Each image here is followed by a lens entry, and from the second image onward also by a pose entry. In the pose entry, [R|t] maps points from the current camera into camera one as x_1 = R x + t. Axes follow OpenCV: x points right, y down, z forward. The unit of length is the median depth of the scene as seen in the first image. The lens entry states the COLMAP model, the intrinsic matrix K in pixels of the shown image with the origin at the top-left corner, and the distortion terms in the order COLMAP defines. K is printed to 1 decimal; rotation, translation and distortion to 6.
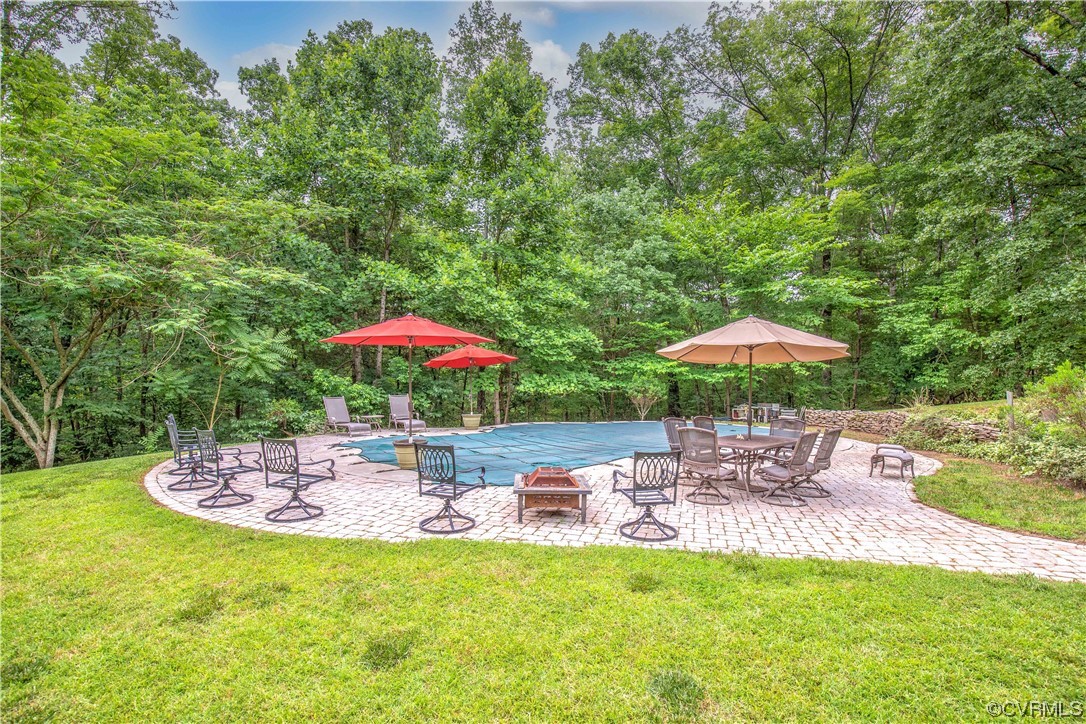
lens RADIAL K [[495.6, 0, 543.6], [0, 495.6, 370.6], [0, 0, 1]] dist [-0.030621, 0.001035]
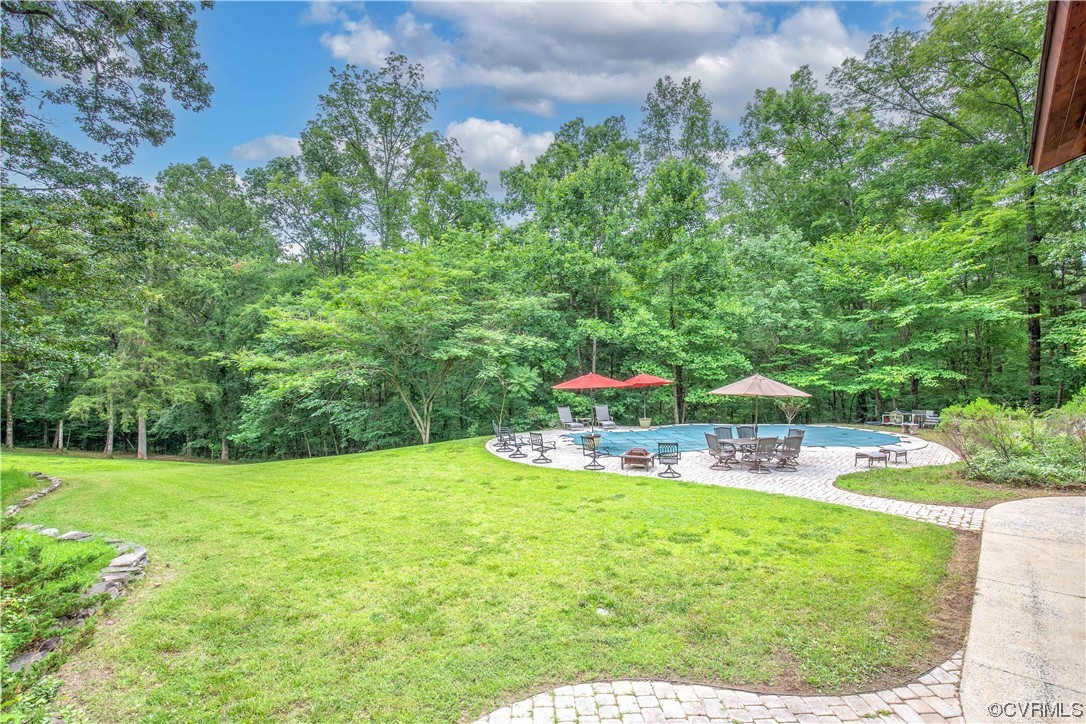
lens RADIAL K [[495.6, 0, 543.5], [0, 495.6, 360.1], [0, 0, 1]] dist [-0.030621, 0.001035]
pose [[0.890544, -0.032959, -0.453701, 0.275410], [0.031063, 0.999450, -0.011633, -0.084098], [0.453835, -0.003734, 0.891078, -0.518377]]
